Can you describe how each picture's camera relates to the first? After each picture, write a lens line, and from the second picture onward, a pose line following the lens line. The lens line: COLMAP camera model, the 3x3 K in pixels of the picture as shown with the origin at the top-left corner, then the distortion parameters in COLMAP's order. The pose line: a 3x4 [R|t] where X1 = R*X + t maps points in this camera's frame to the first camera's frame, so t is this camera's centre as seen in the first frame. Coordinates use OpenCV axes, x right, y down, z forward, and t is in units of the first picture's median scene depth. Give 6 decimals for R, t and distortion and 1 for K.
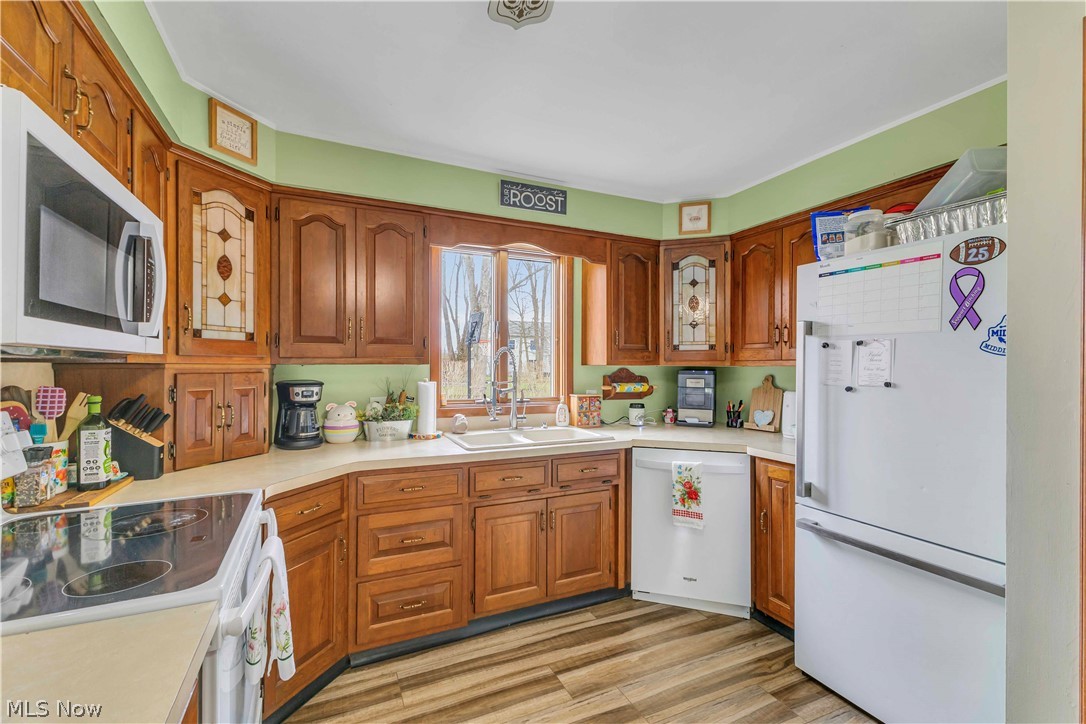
lens RADIAL K [[475.0, 0, 540.7], [0, 475.0, 363.8], [0, 0, 1]] dist [0.010473, -0.001332]
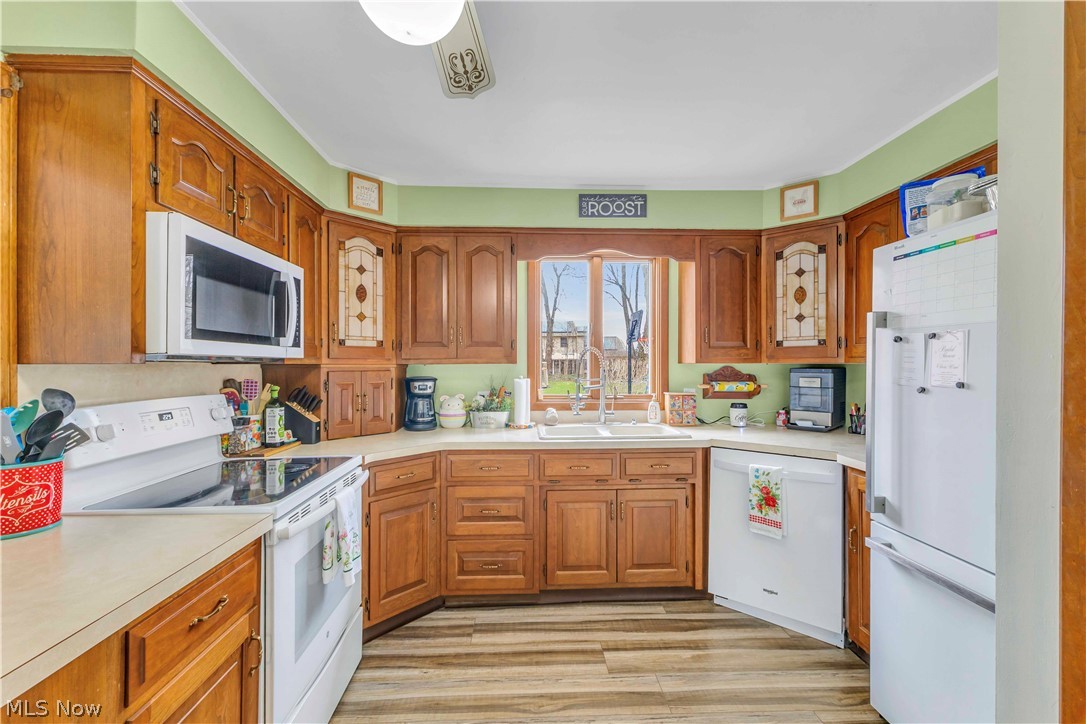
lens RADIAL K [[475.0, 0, 545.0], [0, 475.0, 361.3], [0, 0, 1]] dist [0.010473, -0.001332]
pose [[0.920765, -0.007356, -0.390049, 0.319030], [0.006653, 0.999973, -0.003153, -0.000286], [0.390062, 0.000308, 0.920789, -0.041908]]
